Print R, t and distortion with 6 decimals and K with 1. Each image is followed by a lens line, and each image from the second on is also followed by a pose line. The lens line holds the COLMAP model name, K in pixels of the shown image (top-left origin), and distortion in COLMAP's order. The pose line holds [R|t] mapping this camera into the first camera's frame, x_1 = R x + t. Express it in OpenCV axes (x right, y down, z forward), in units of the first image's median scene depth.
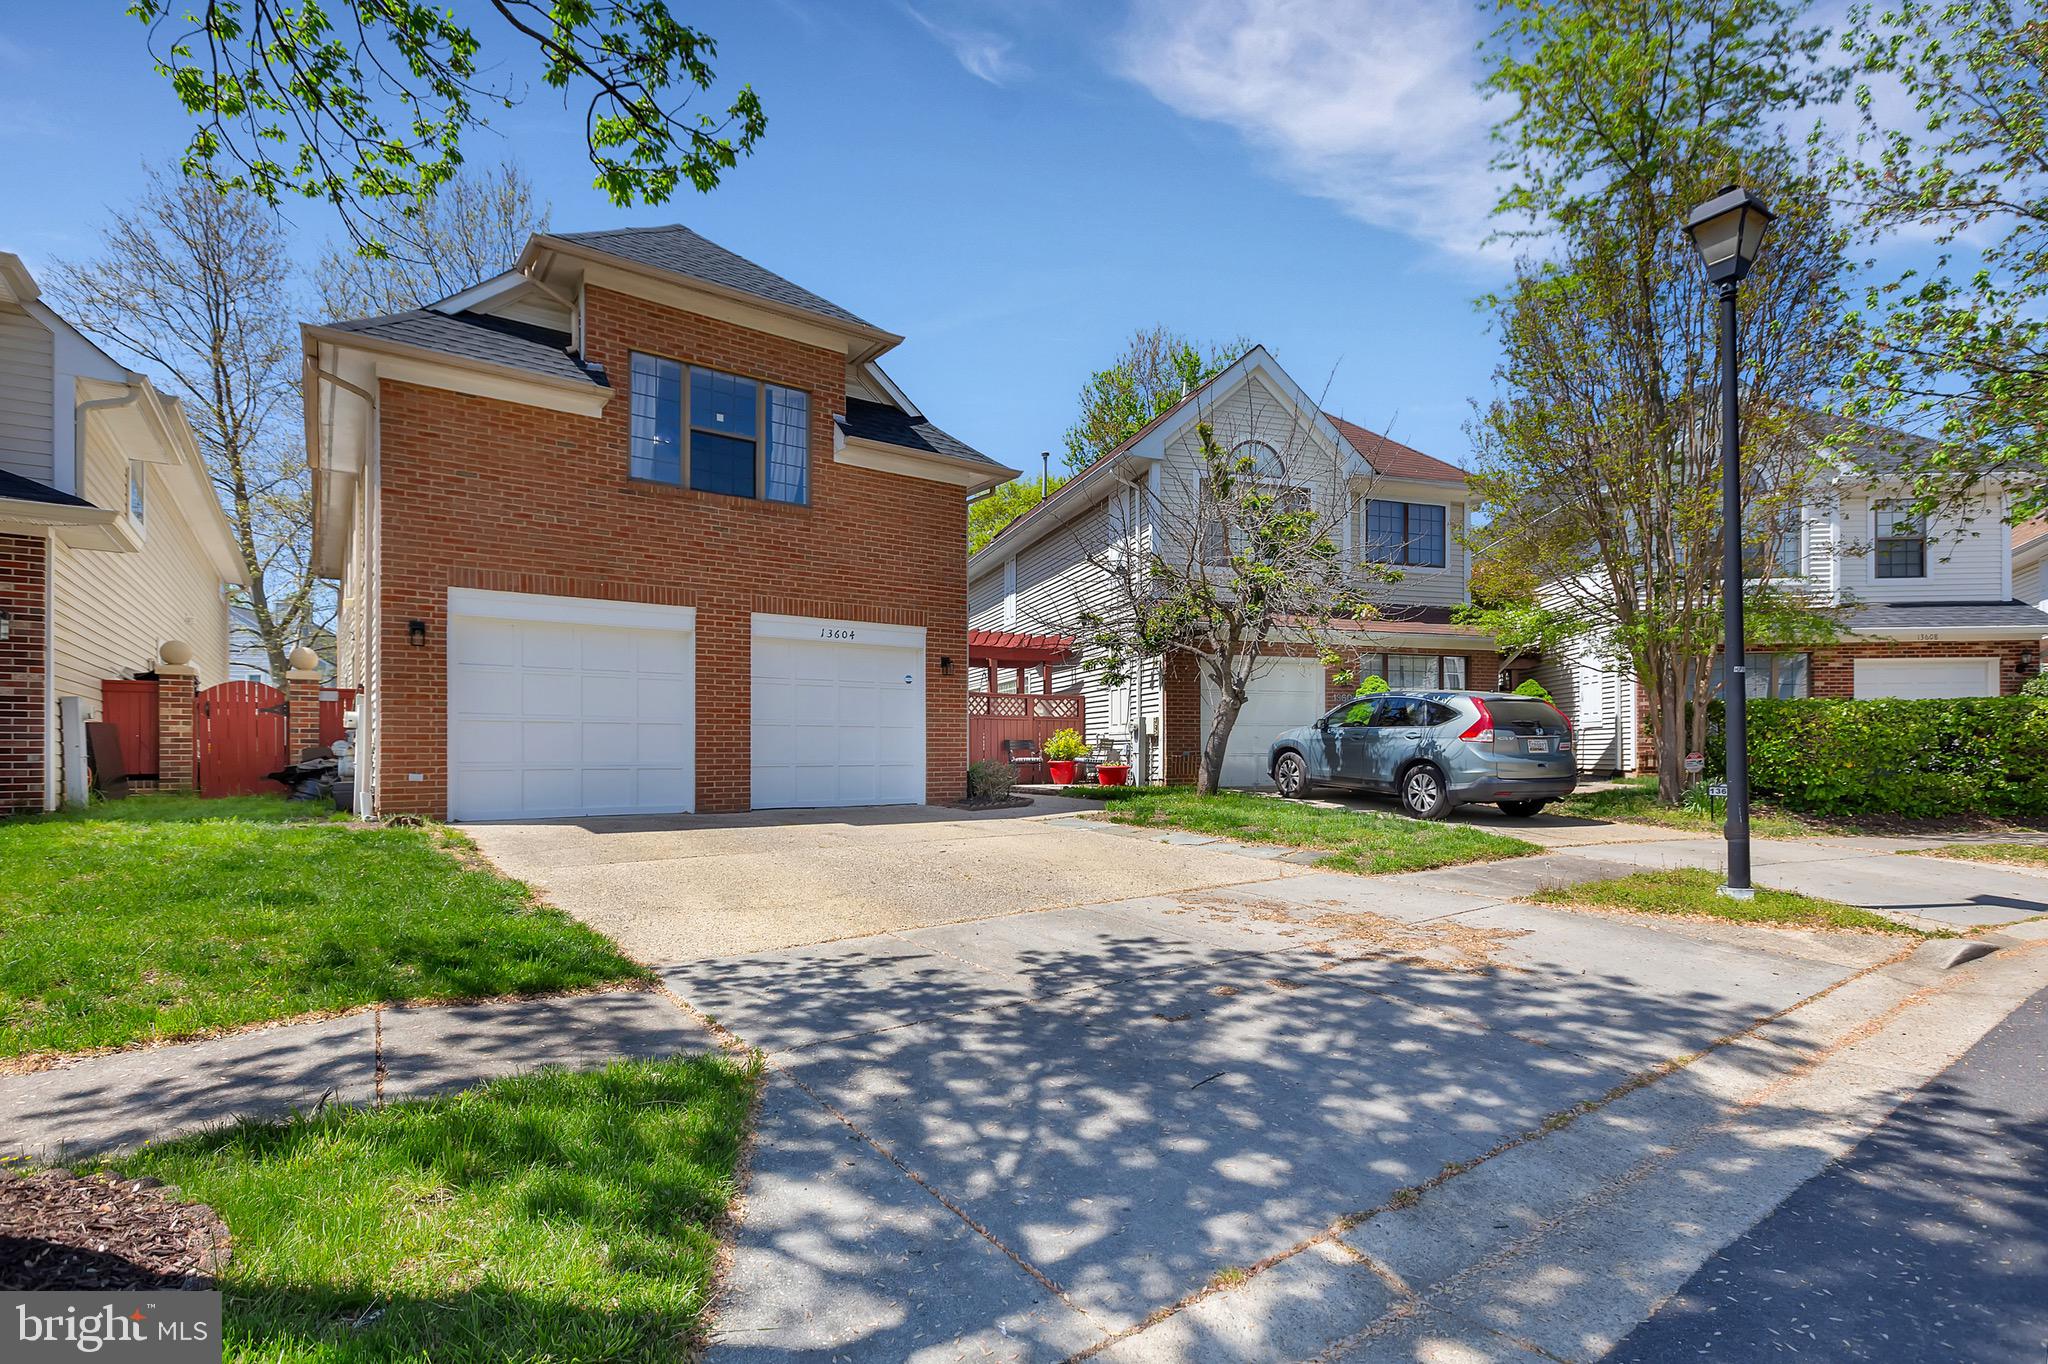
lens RADIAL K [[954.7, 0, 1024.1], [0, 954.7, 749.1], [0, 0, 1]] dist [0.000509, 0.000156]
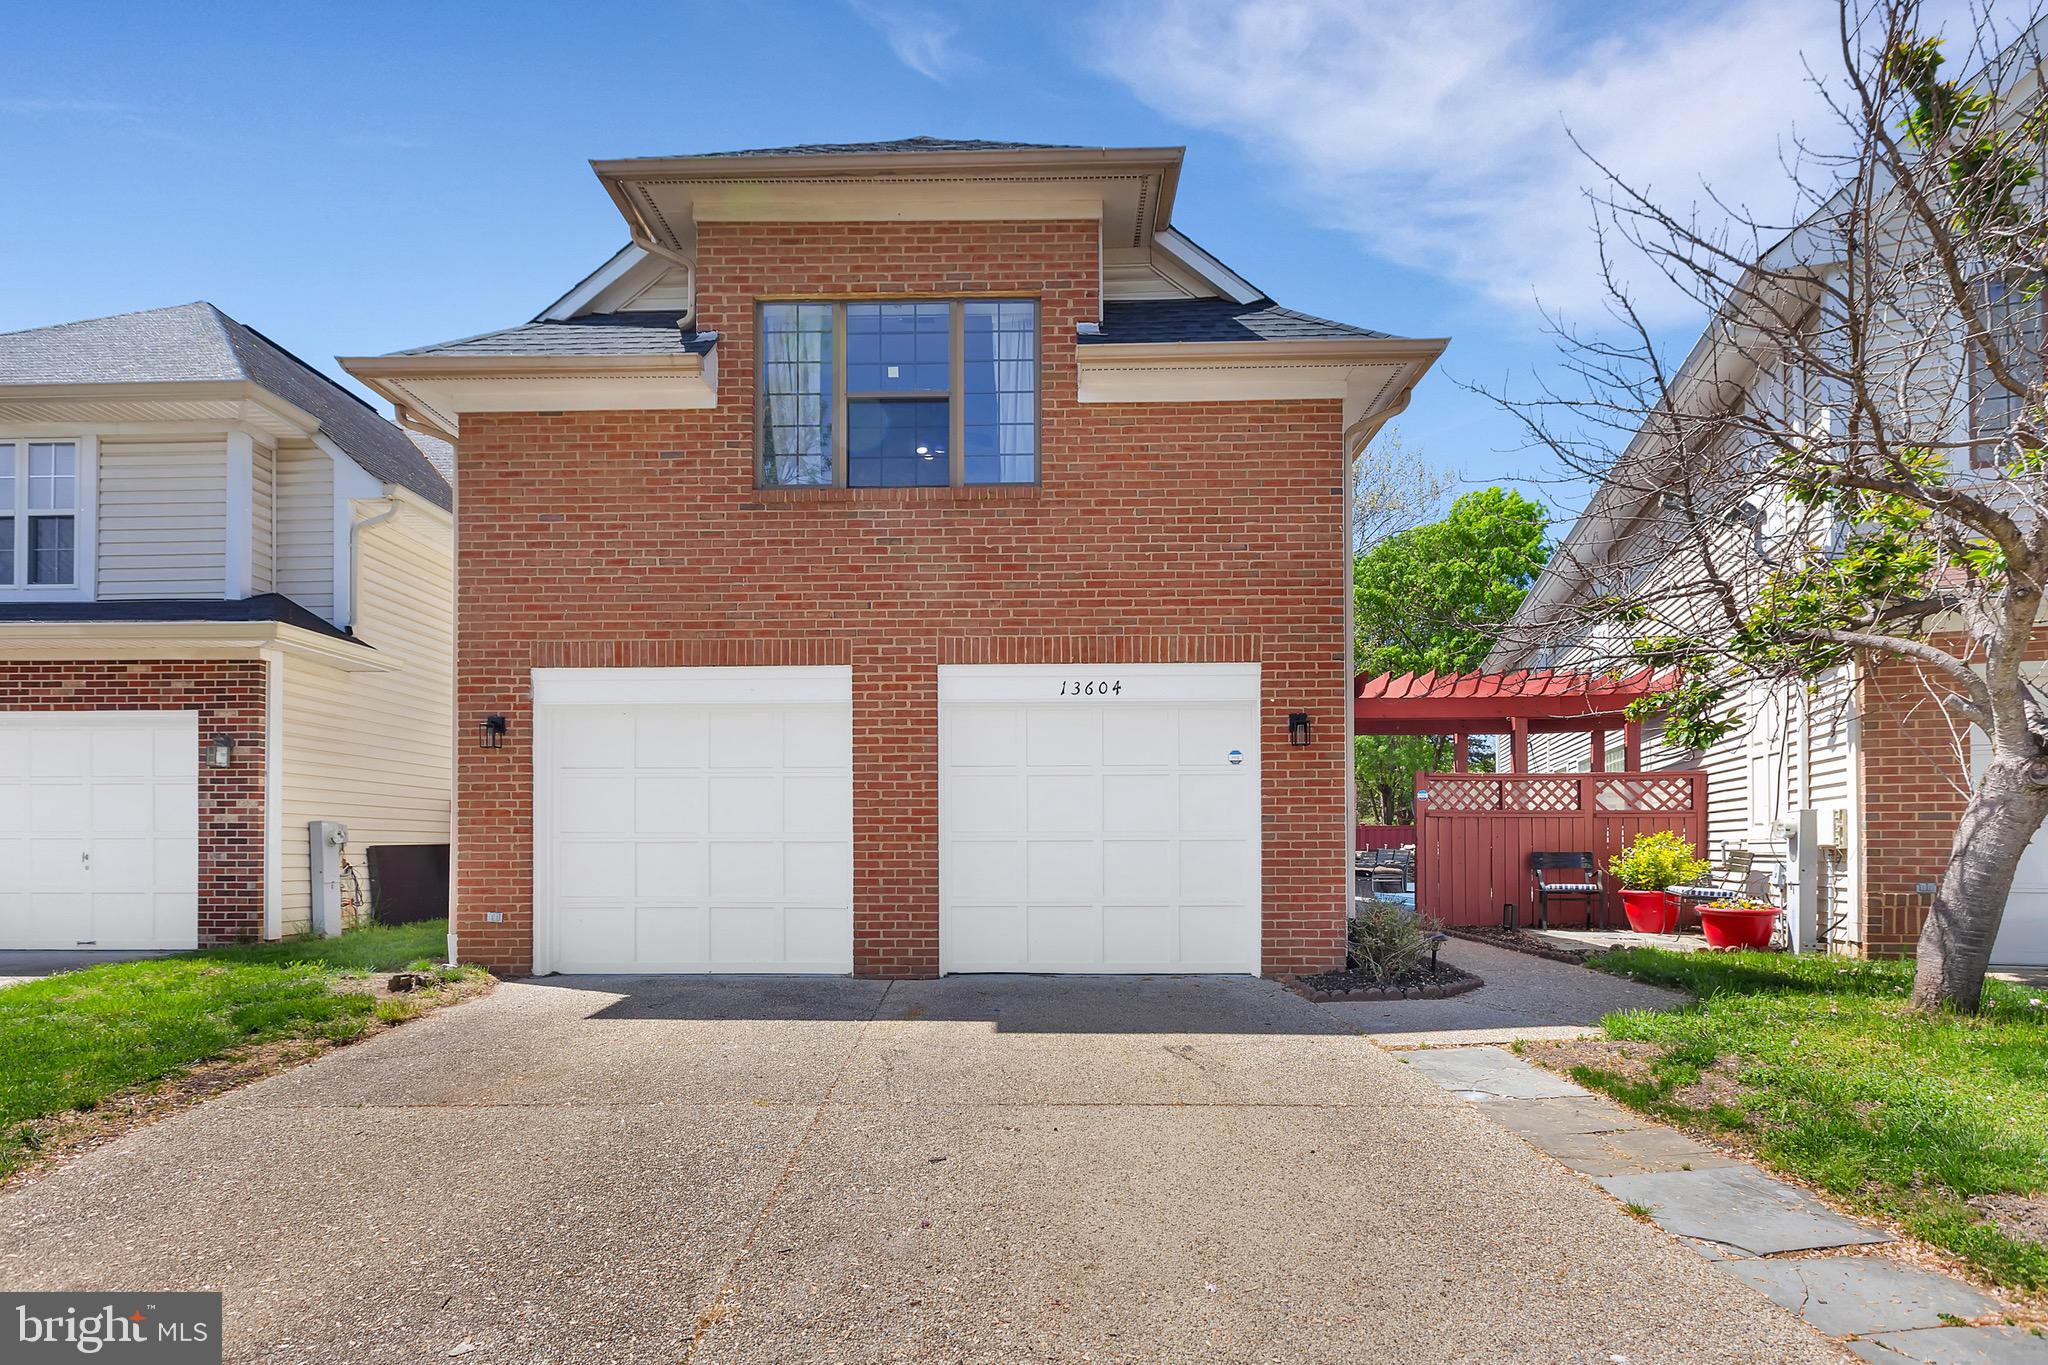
lens RADIAL K [[983.7, 0, 1026.3], [0, 983.7, 836.9], [0, 0, 1]] dist [0.001426, 0.000325]
pose [[0.794390, -0.006828, -0.607370, 0.154652], [0.002538, 0.999965, -0.007922, -0.022728], [0.607403, 0.004752, 0.794380, 0.503028]]
